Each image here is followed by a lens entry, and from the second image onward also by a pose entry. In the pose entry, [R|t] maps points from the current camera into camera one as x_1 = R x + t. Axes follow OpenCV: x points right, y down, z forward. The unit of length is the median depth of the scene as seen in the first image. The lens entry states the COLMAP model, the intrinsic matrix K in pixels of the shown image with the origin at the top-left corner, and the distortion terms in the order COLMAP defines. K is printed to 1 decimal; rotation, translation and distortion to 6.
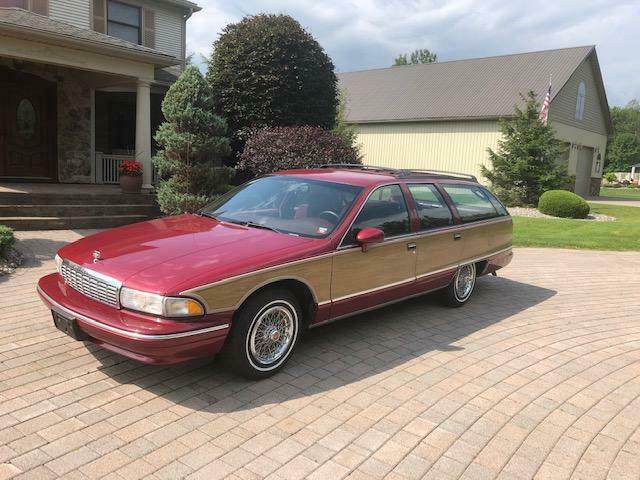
lens RADIAL K [[525.6, 0, 320.0], [0, 525.6, 240.0], [0, 0, 1]] dist [0.004864, -0.003185]
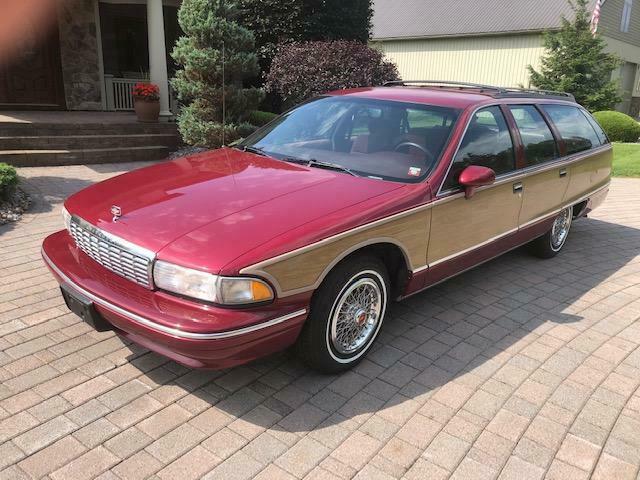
lens RADIAL K [[525.6, 0, 320.0], [0, 525.6, 240.0], [0, 0, 1]] dist [0.004864, -0.003185]
pose [[0.999554, -0.006965, -0.029039, -0.101865], [0.010931, 0.990272, 0.138715, -0.024584], [0.027791, -0.138971, 0.989906, 0.235151]]
